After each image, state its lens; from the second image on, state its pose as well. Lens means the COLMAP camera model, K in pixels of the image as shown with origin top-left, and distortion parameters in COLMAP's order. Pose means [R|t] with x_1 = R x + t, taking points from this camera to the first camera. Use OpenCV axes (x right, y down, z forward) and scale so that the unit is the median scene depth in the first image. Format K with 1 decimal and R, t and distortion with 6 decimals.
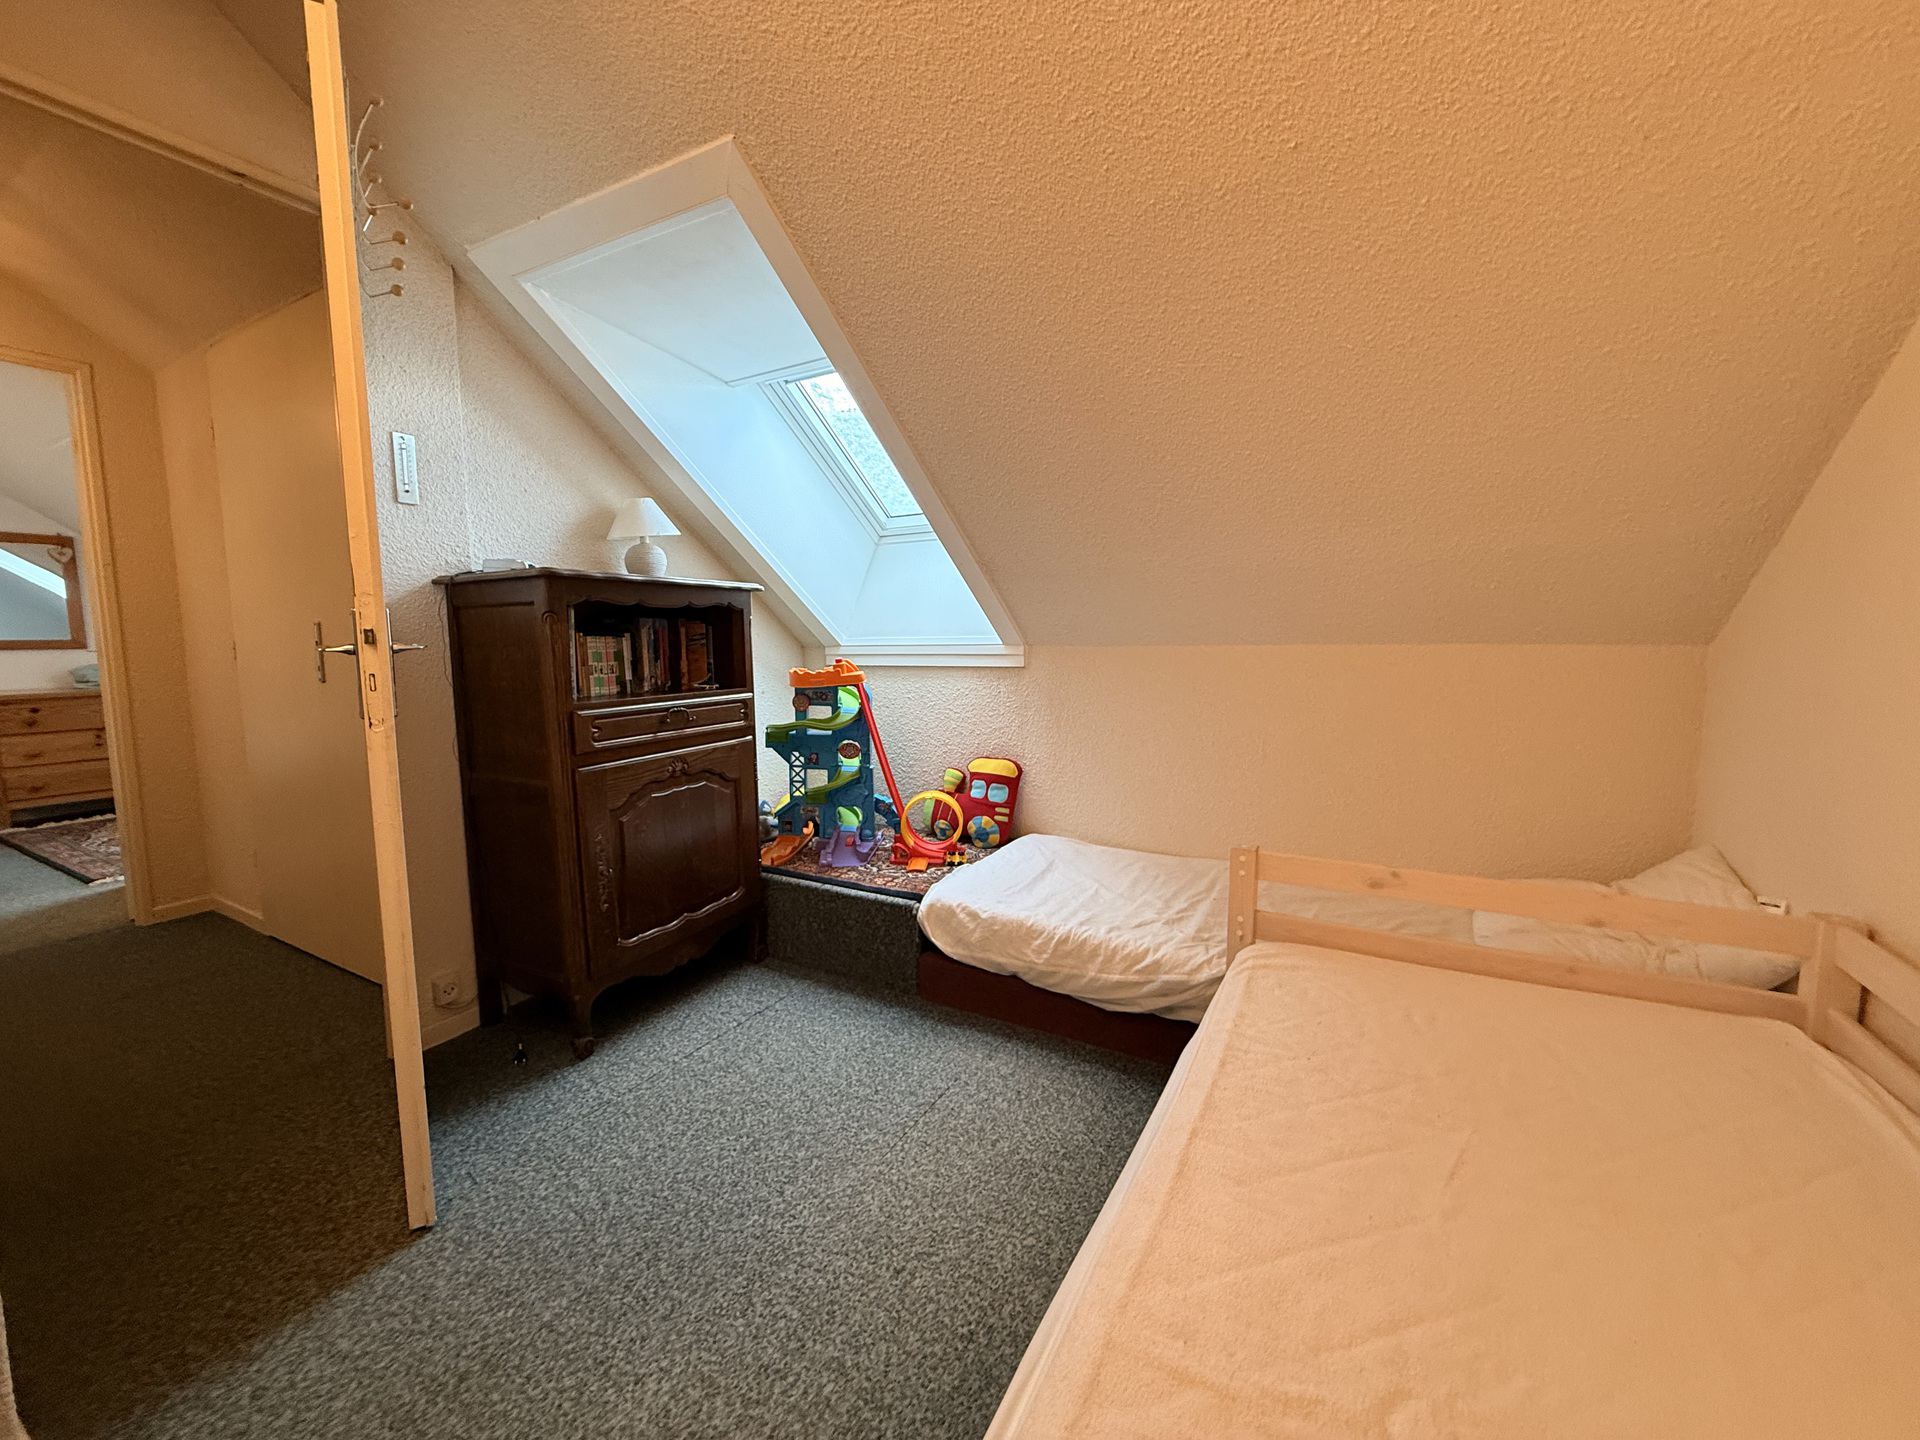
lens RADIAL K [[761.4, 0, 962.2], [0, 761.4, 713.5], [0, 0, 1]] dist [-0.001004, -0.000118]
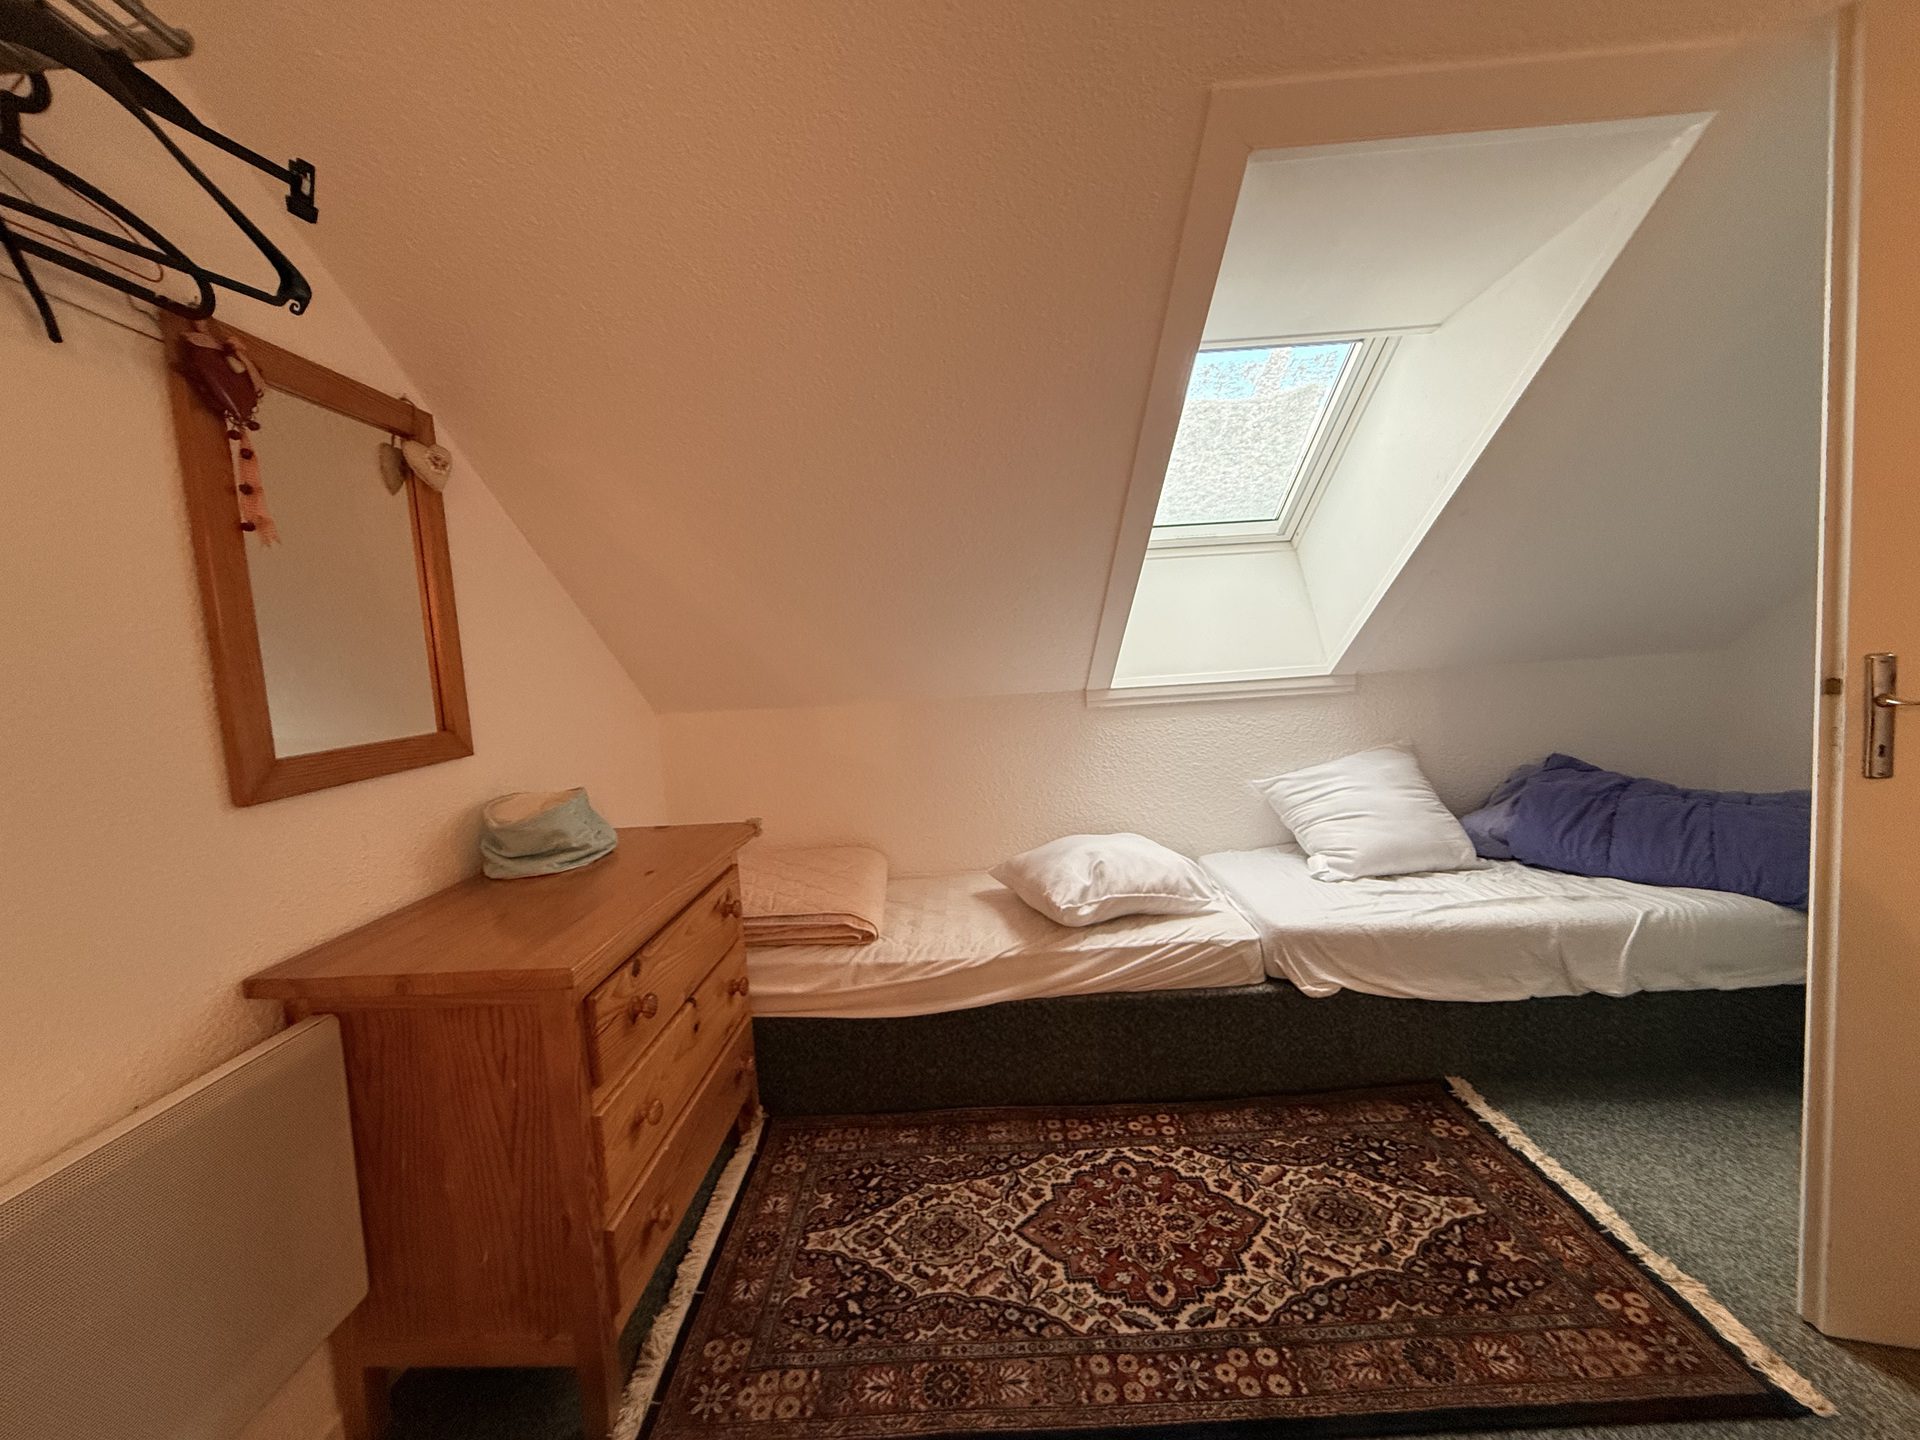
lens RADIAL K [[761.4, 0, 956.6], [0, 761.4, 717.0], [0, 0, 1]] dist [-0.001004, -0.000118]
pose [[0.887735, -0.089670, 0.451538, -1.148579], [0.097850, 0.995187, 0.005257, -0.085161], [-0.449836, 0.039516, 0.892237, 0.626990]]
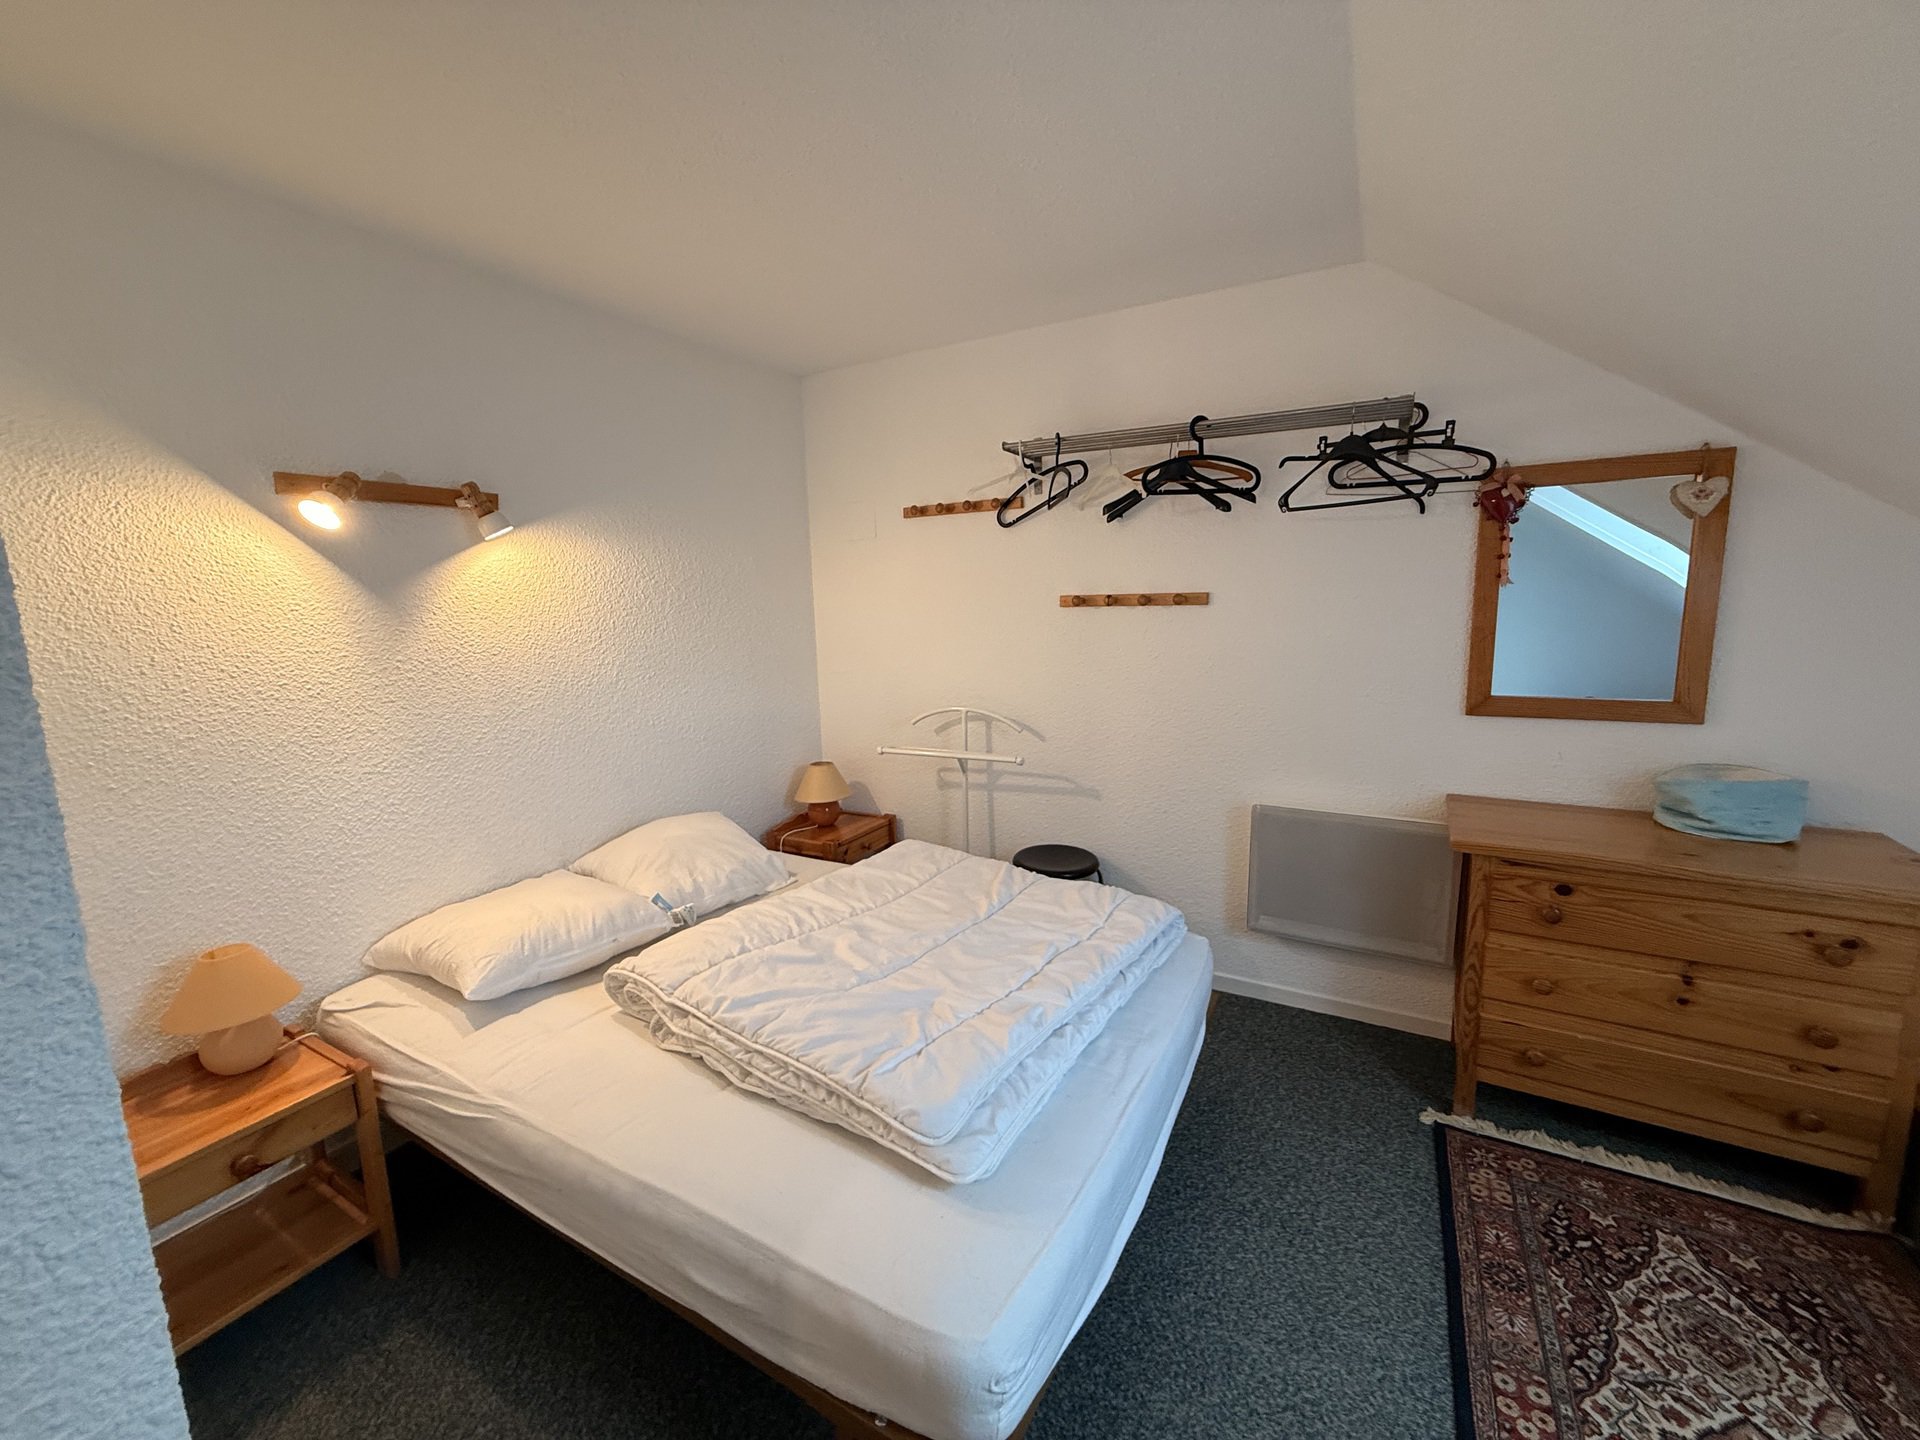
lens RADIAL K [[761.4, 0, 963.1], [0, 761.4, 711.3], [0, 0, 1]] dist [-0.001004, -0.000118]
pose [[-0.020870, 0.154432, -0.987783, -0.760293], [-0.069373, 0.985393, 0.155524, -0.132381], [0.997372, 0.071772, -0.009852, 0.622488]]
